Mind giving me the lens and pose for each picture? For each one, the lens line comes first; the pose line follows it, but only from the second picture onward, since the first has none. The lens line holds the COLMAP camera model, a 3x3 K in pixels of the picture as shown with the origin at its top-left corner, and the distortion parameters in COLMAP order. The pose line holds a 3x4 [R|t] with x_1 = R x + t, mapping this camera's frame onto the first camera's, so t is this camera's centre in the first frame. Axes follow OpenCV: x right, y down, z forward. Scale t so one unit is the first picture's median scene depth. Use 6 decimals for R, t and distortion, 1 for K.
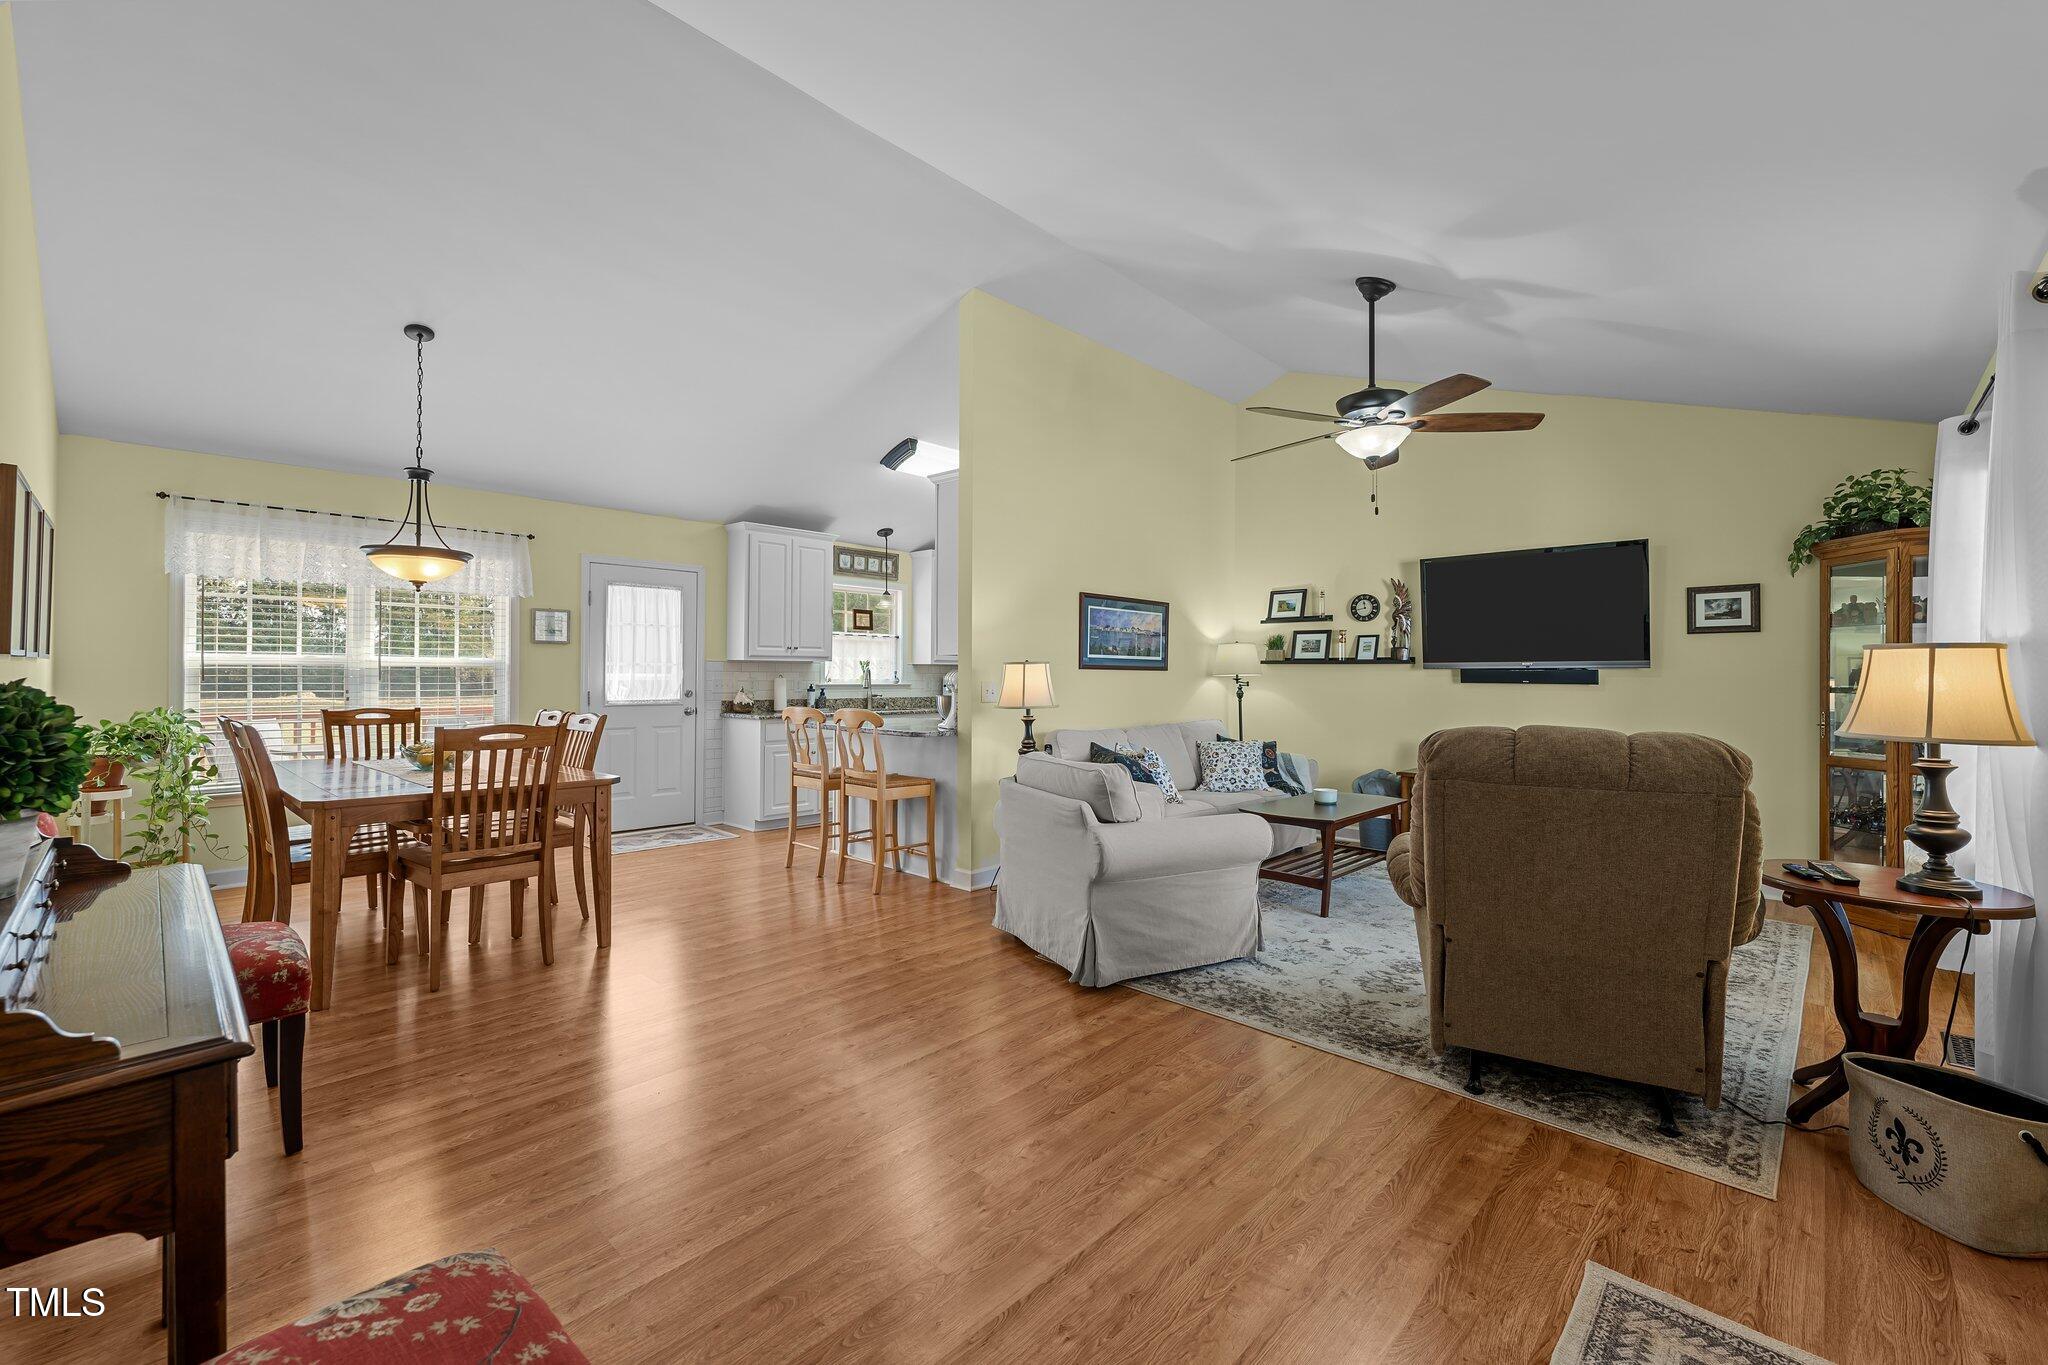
lens RADIAL K [[845.4, 0, 1021.6], [0, 845.4, 673.2], [0, 0, 1]] dist [0.001471, 0.000098]
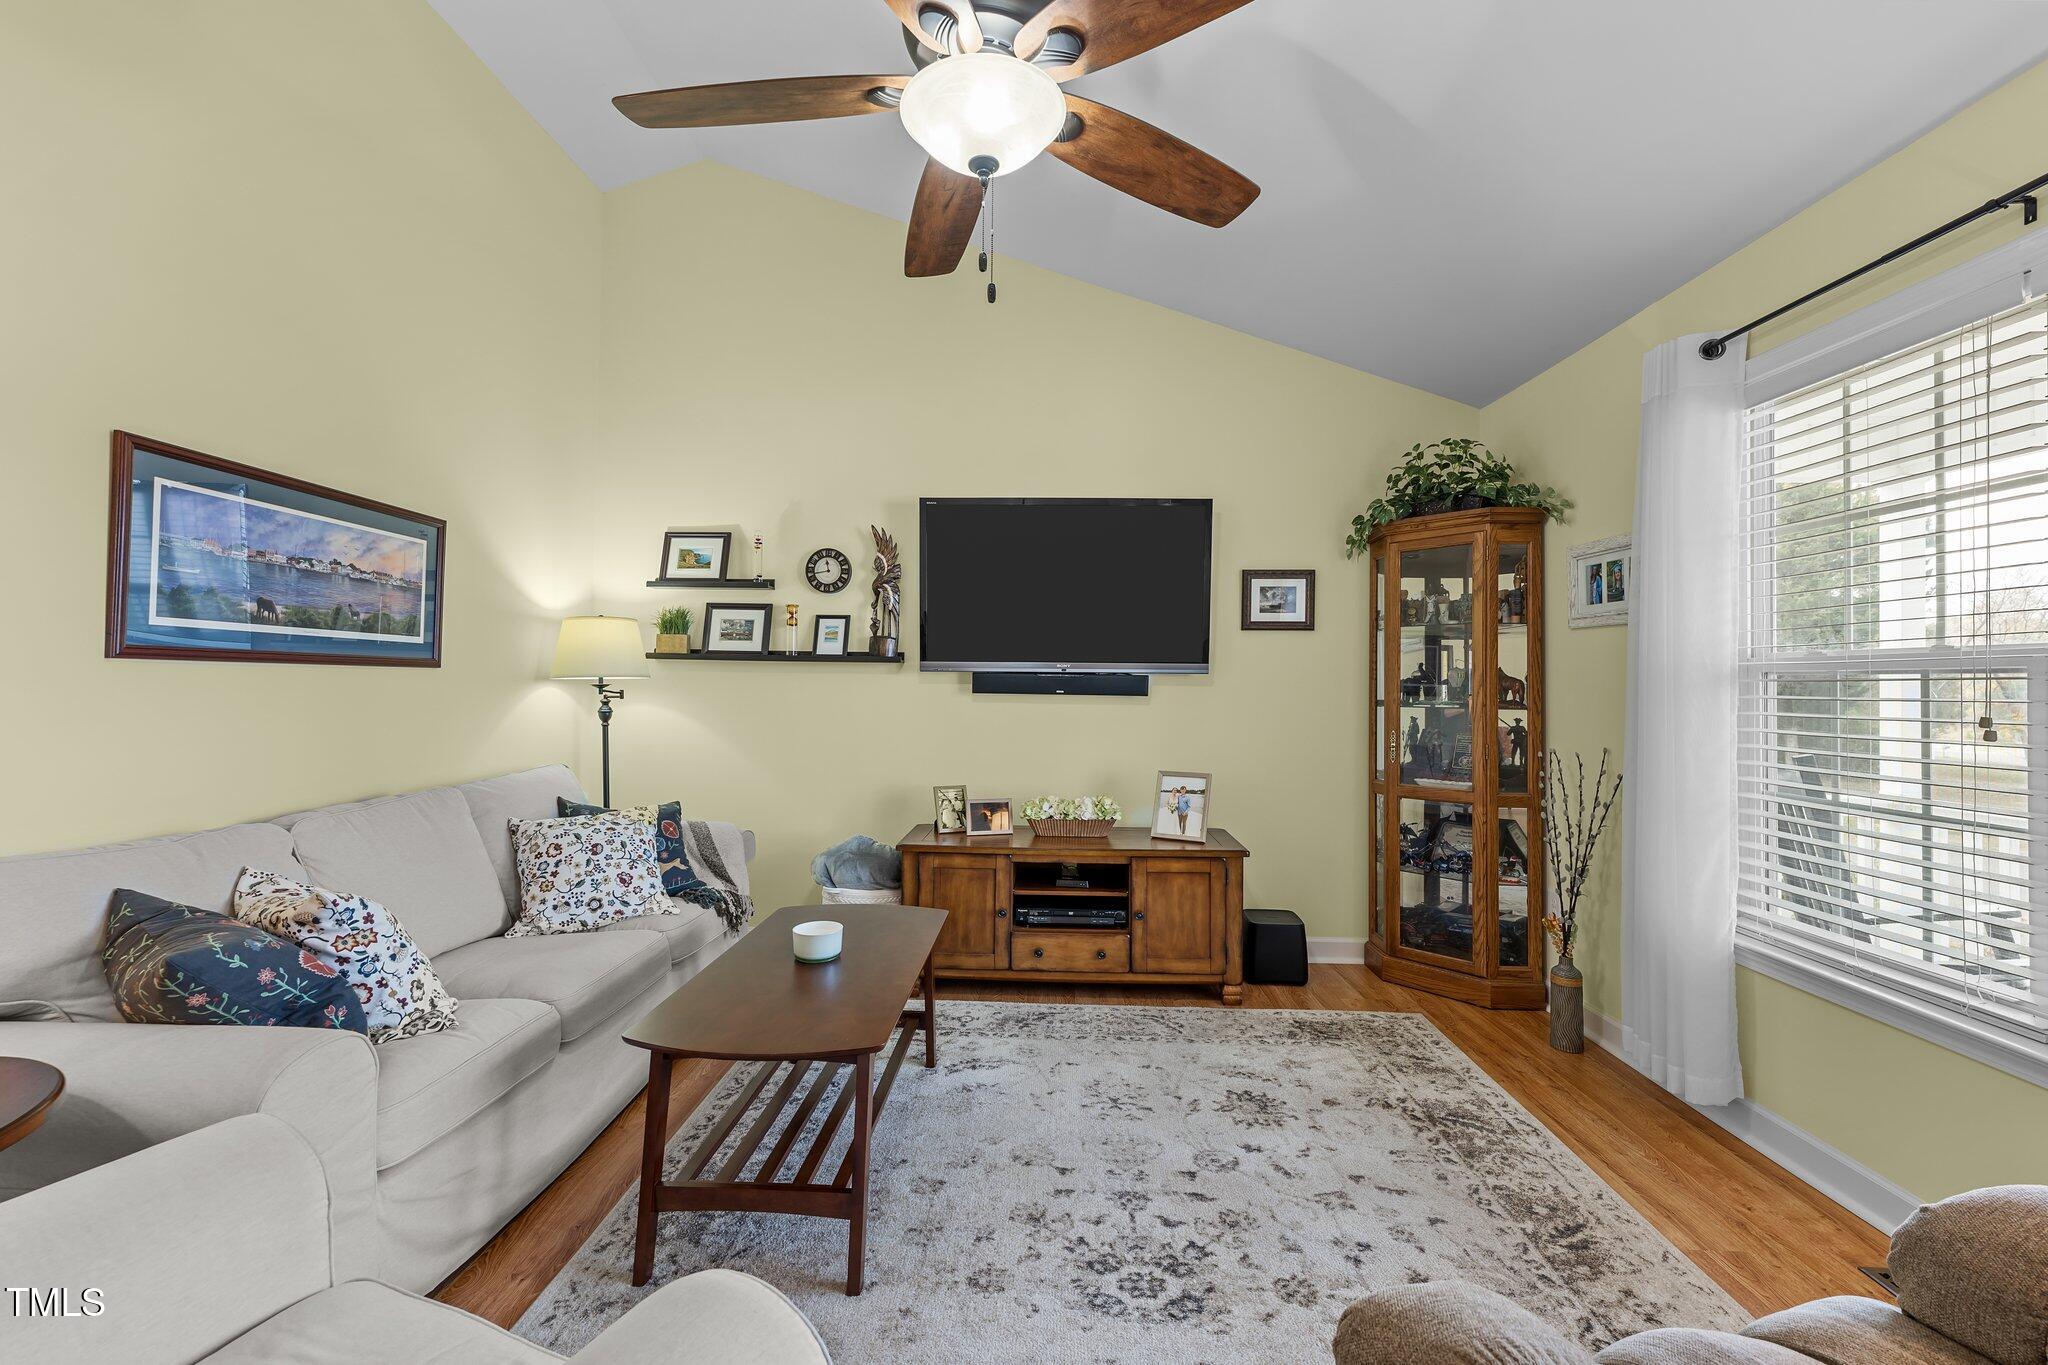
lens RADIAL K [[845.4, 0, 1021.6], [0, 845.4, 673.2], [0, 0, 1]] dist [0.001471, 0.000098]
pose [[0.744201, 0.012283, 0.667843, 0.105128], [-0.010519, 0.999922, -0.006670, -0.000184], [-0.667873, -0.002061, 0.744272, 0.466354]]
